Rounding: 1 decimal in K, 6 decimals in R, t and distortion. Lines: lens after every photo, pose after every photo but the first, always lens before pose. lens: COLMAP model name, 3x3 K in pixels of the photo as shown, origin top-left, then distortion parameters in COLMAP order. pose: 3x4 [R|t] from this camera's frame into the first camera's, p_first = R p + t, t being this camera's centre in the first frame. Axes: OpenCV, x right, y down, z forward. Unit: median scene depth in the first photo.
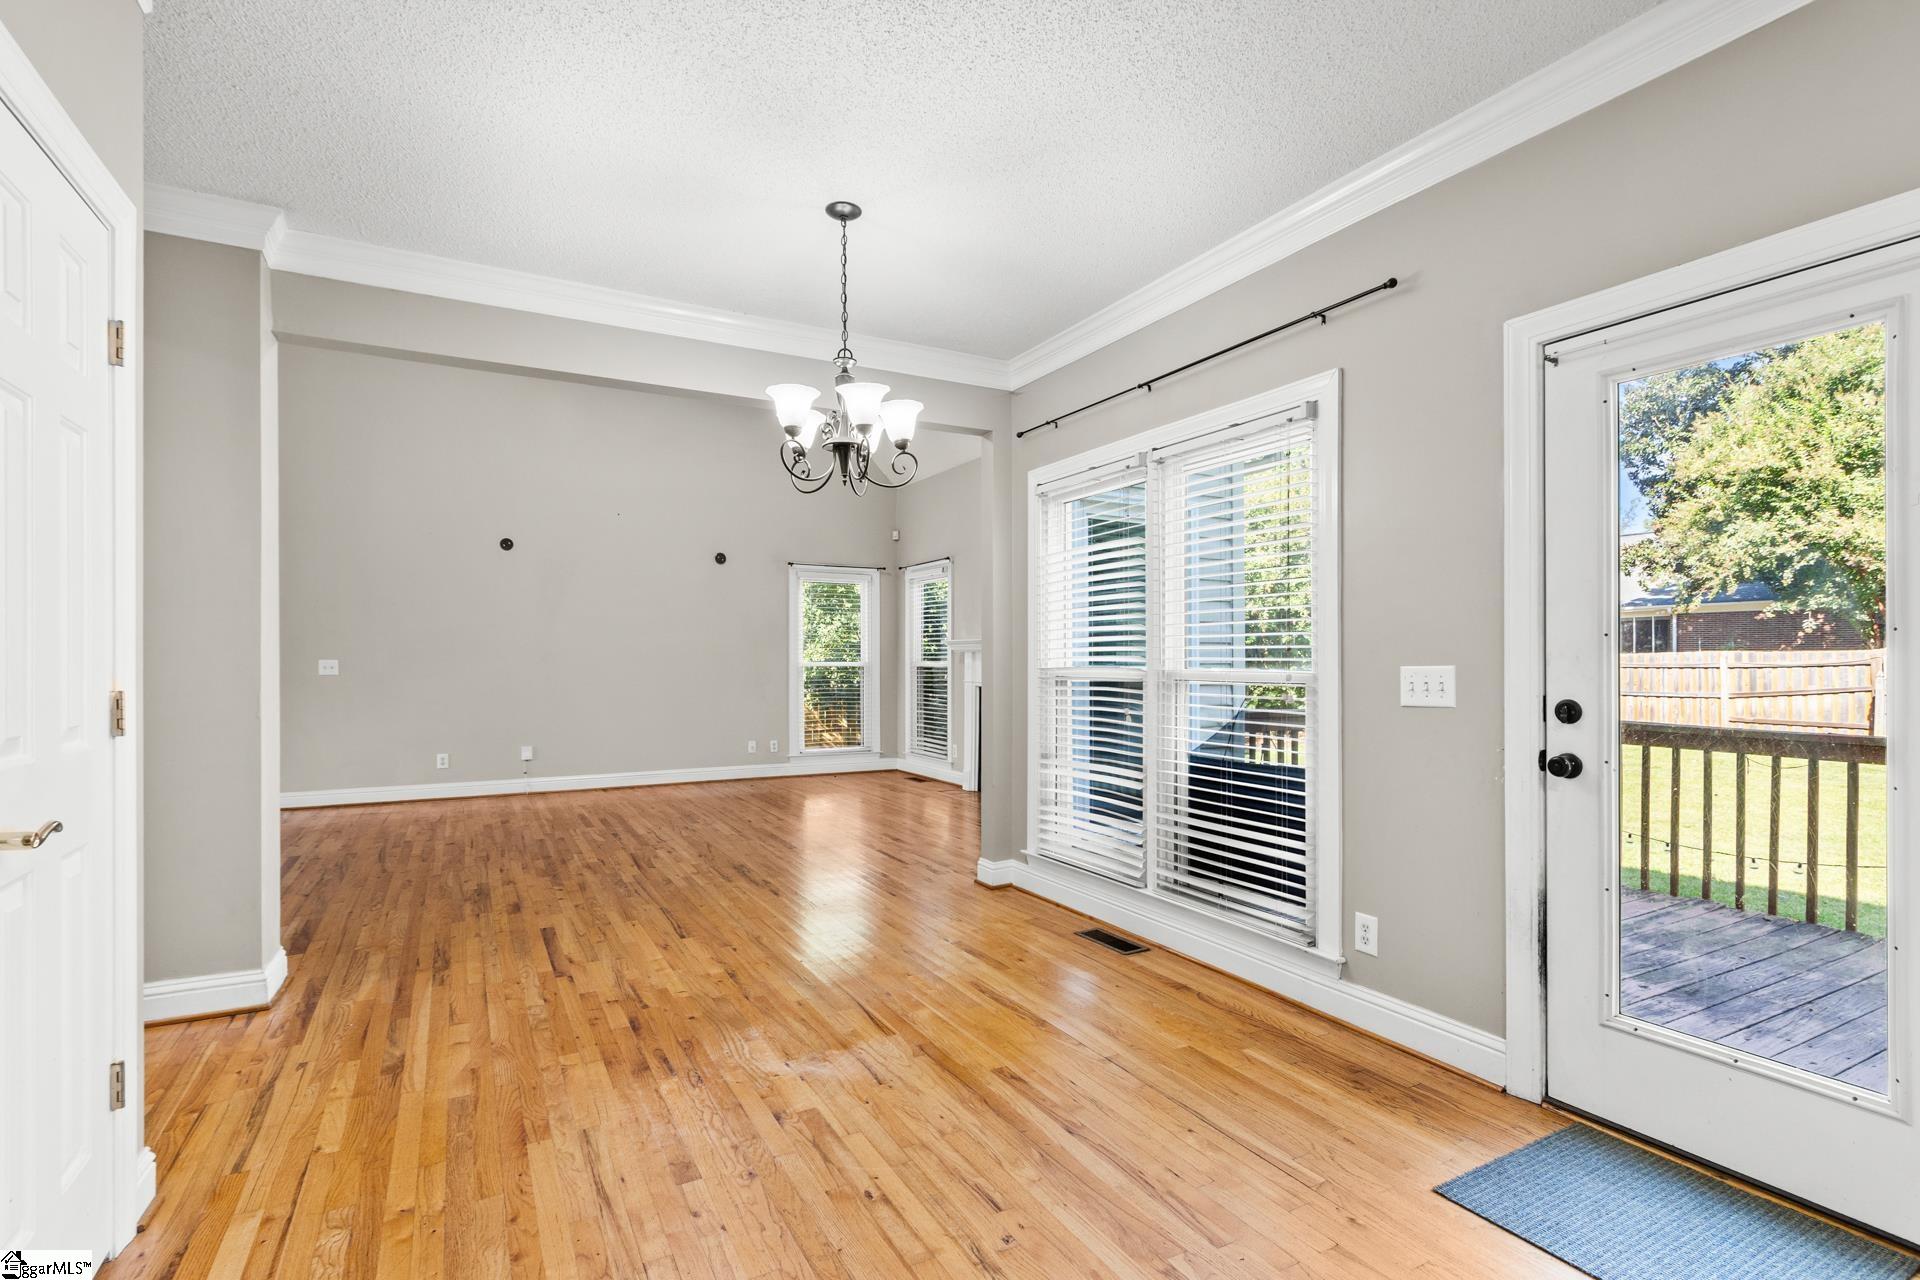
lens RADIAL K [[884.5, 0, 953.1], [0, 884.5, 669.4], [0, 0, 1]] dist [-0.000020, -0.001467]
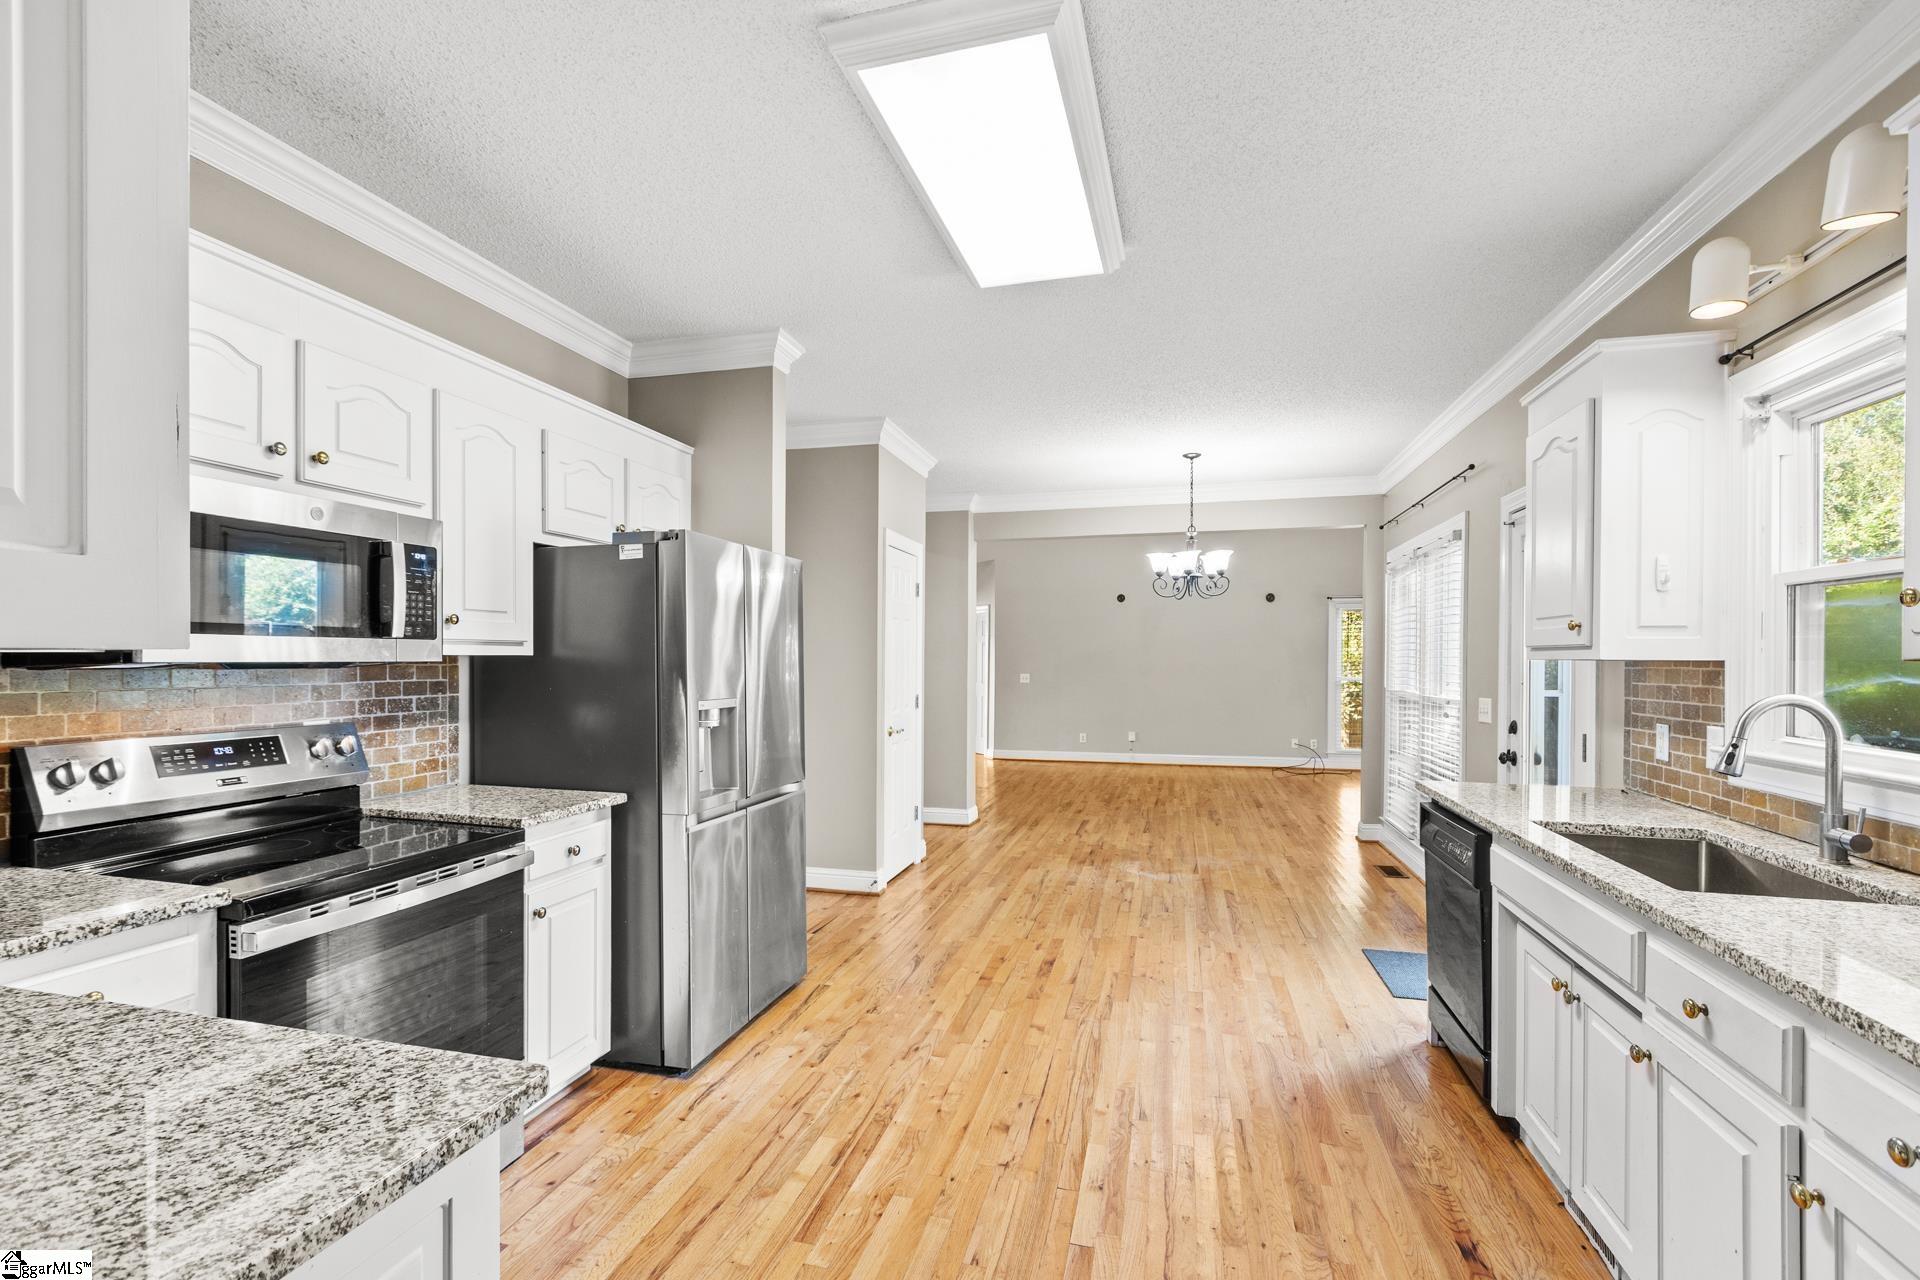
lens RADIAL K [[884.5, 0, 930.3], [0, 884.5, 653.1], [0, 0, 1]] dist [-0.000020, -0.001467]
pose [[0.712528, -0.005744, -0.701620, 0.912285], [-0.009396, 0.999799, -0.017727, -0.046445], [0.701581, 0.019224, 0.712331, -0.861876]]
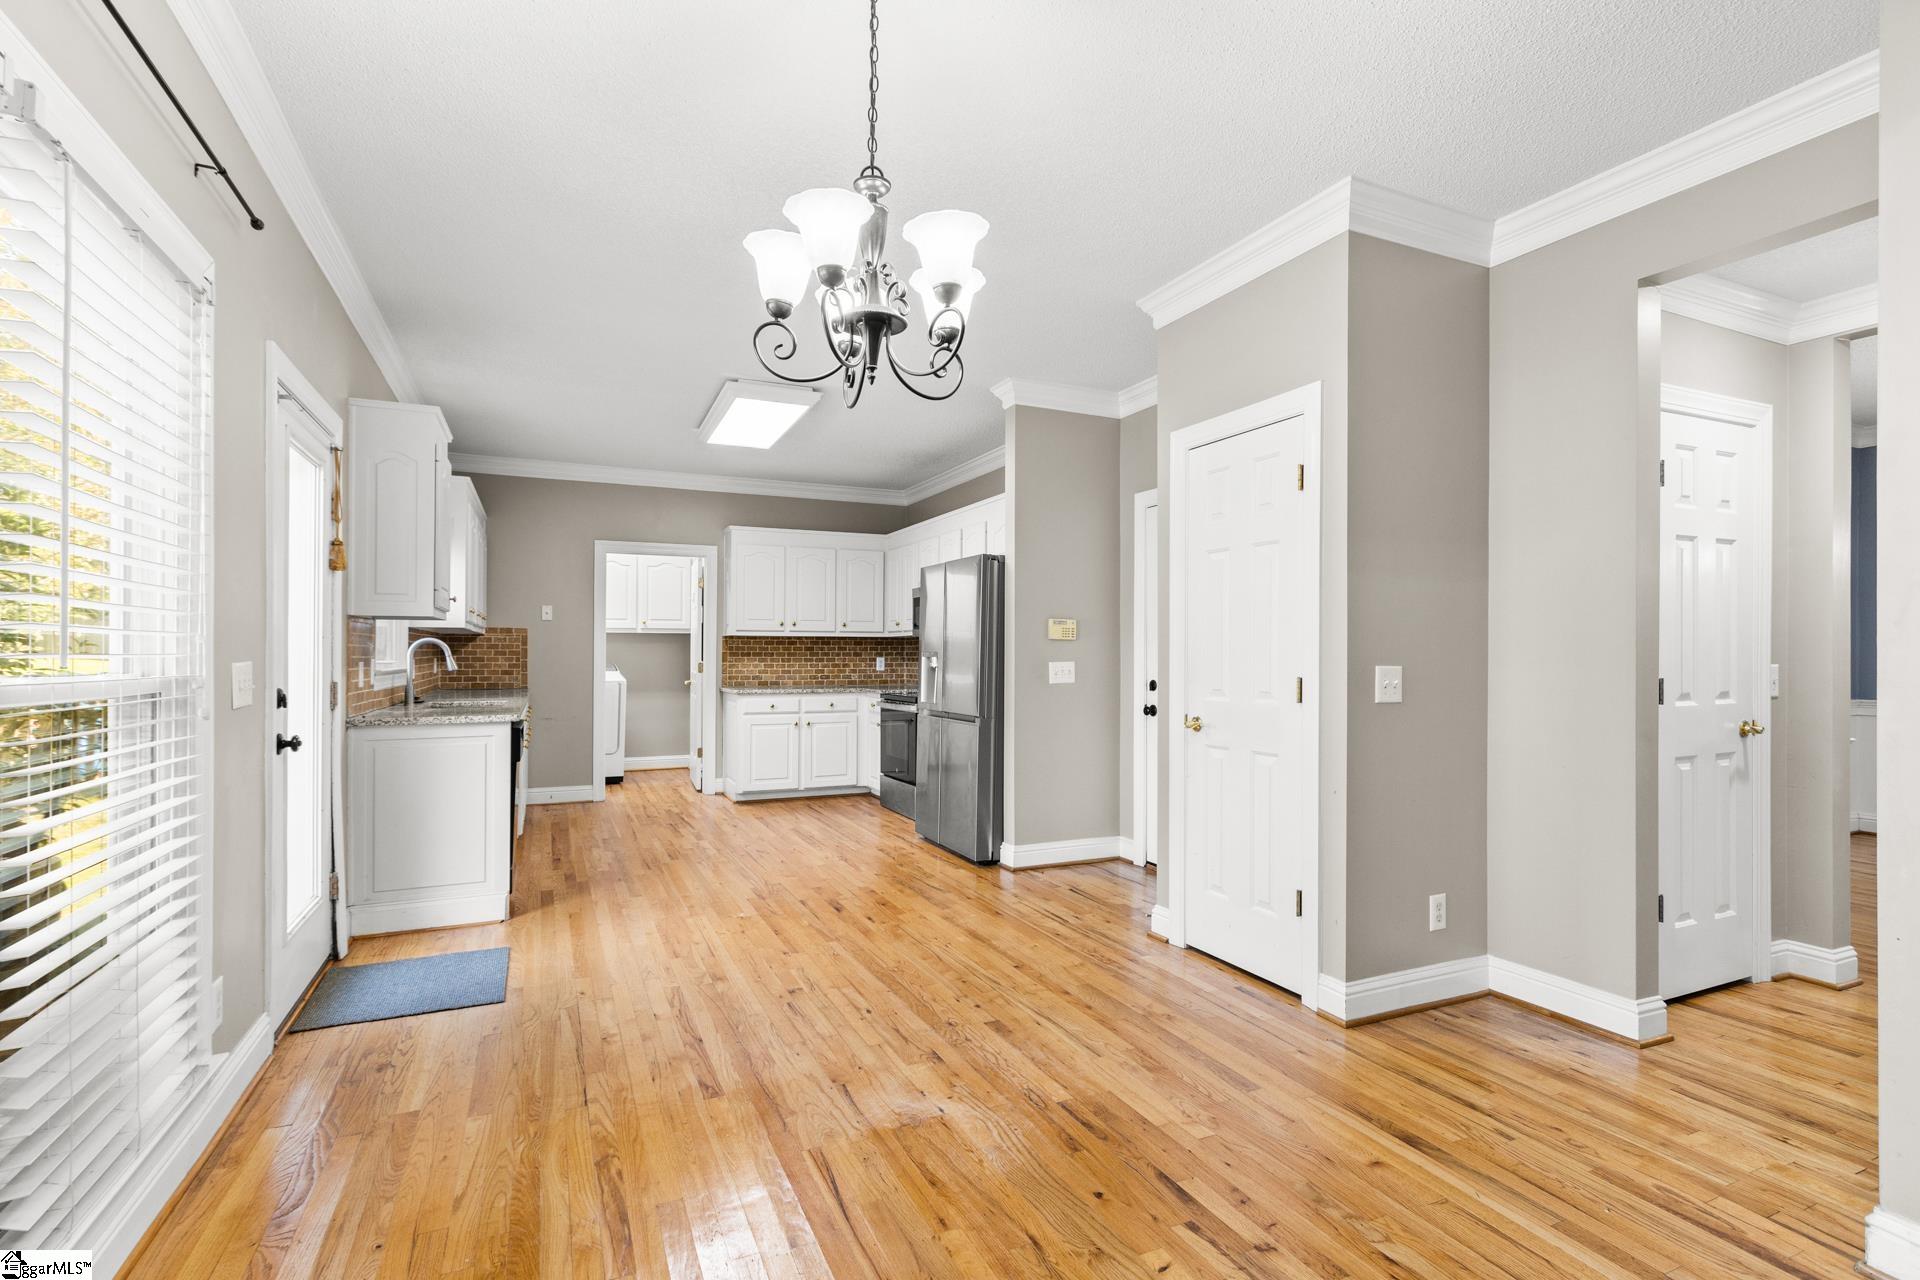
lens RADIAL K [[884.5, 0, 953.5], [0, 884.5, 630.6], [0, 0, 1]] dist [-0.000020, -0.001467]
pose [[-0.997397, -0.003355, 0.072032, -0.244267], [-0.004461, 0.999875, -0.015198, -0.024799], [-0.071972, -0.015480, -0.997287, 1.768281]]
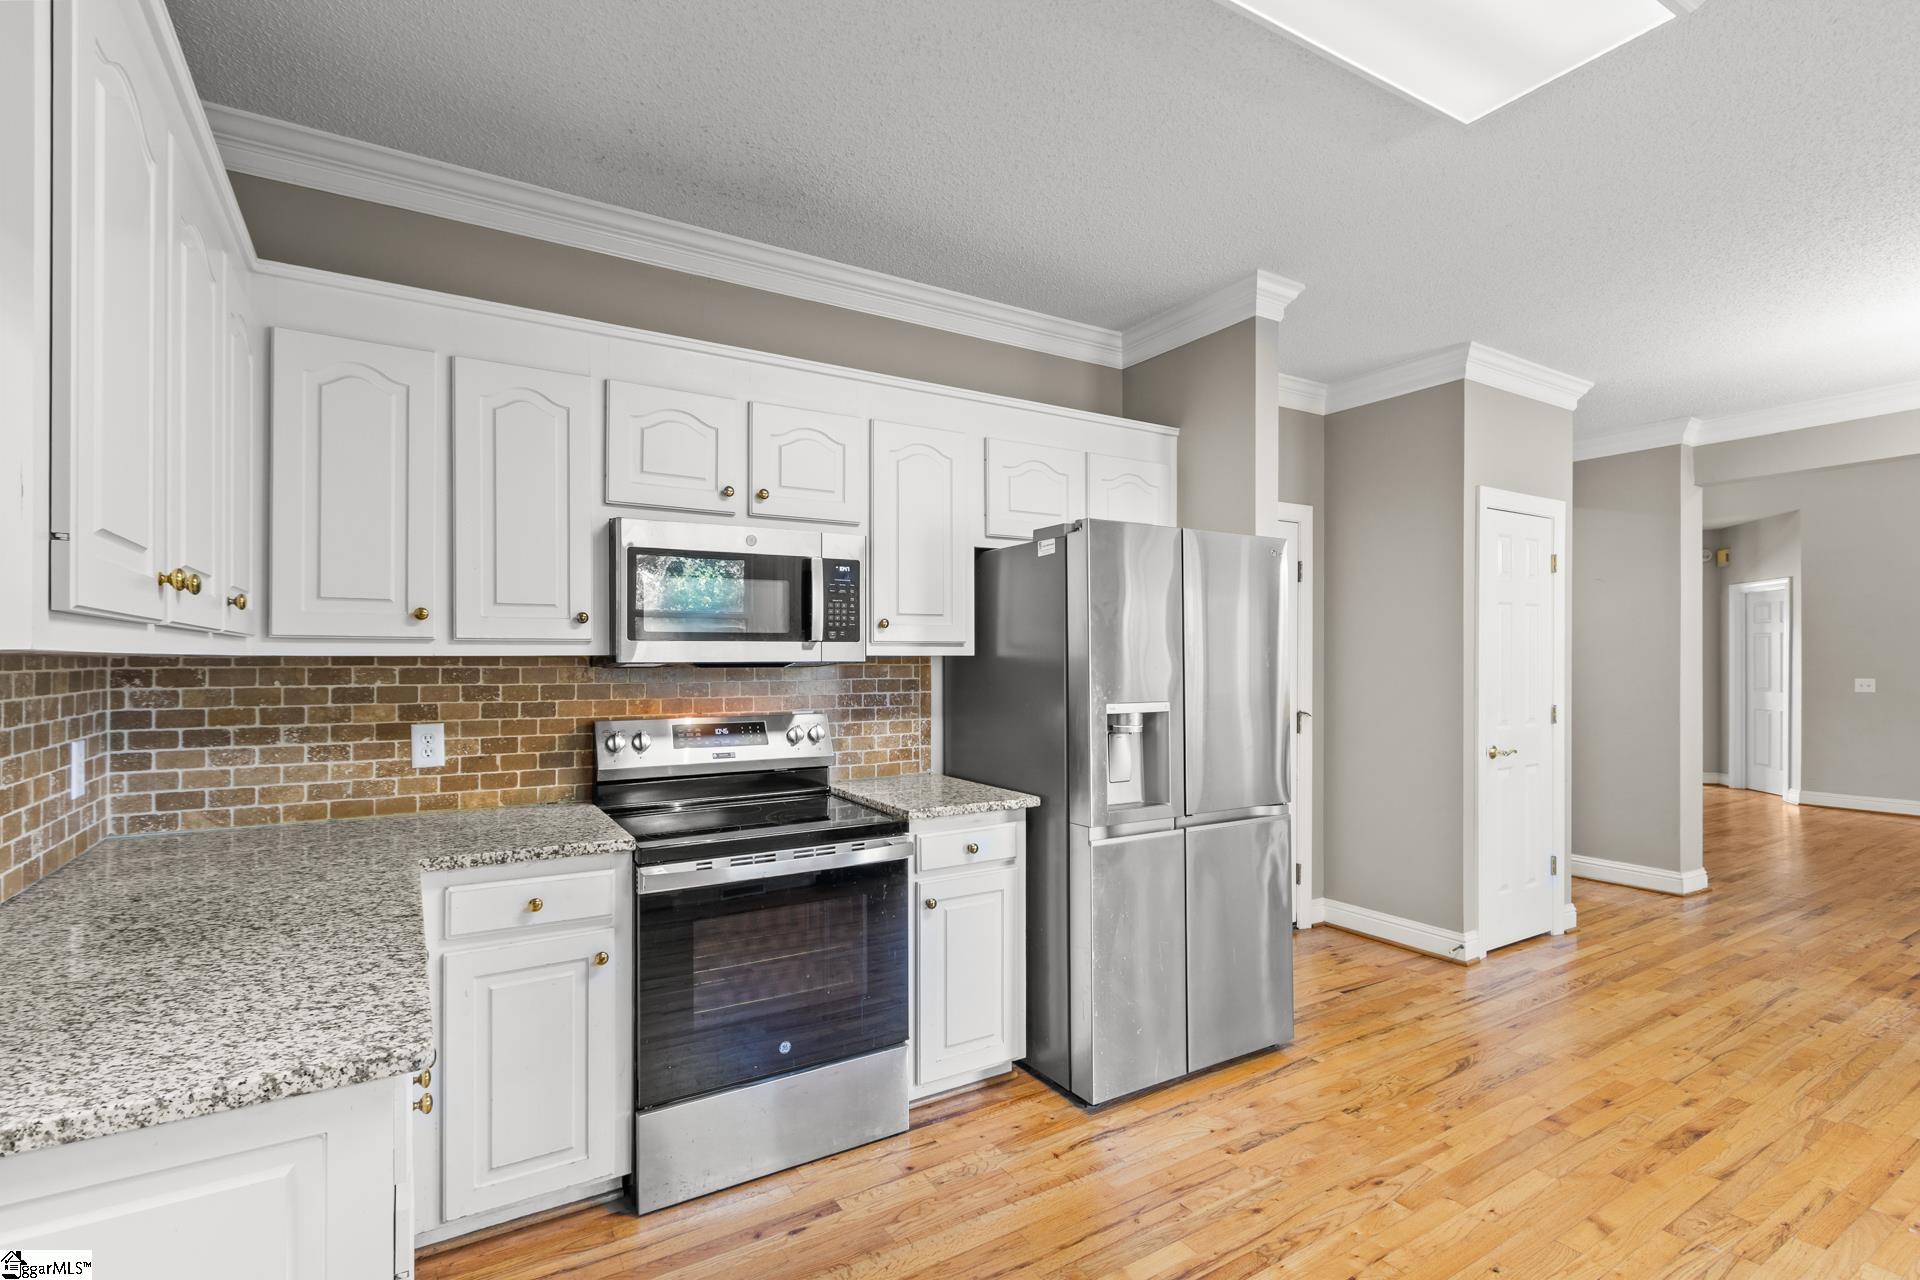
lens RADIAL K [[884.5, 0, 929.6], [0, 884.5, 649.3], [0, 0, 1]] dist [-0.000020, -0.001467]
pose [[0.029996, -0.015476, -0.999430, 0.934971], [-0.009945, 0.999826, -0.015781, -0.048037], [0.999501, 0.010413, 0.029837, -0.520498]]
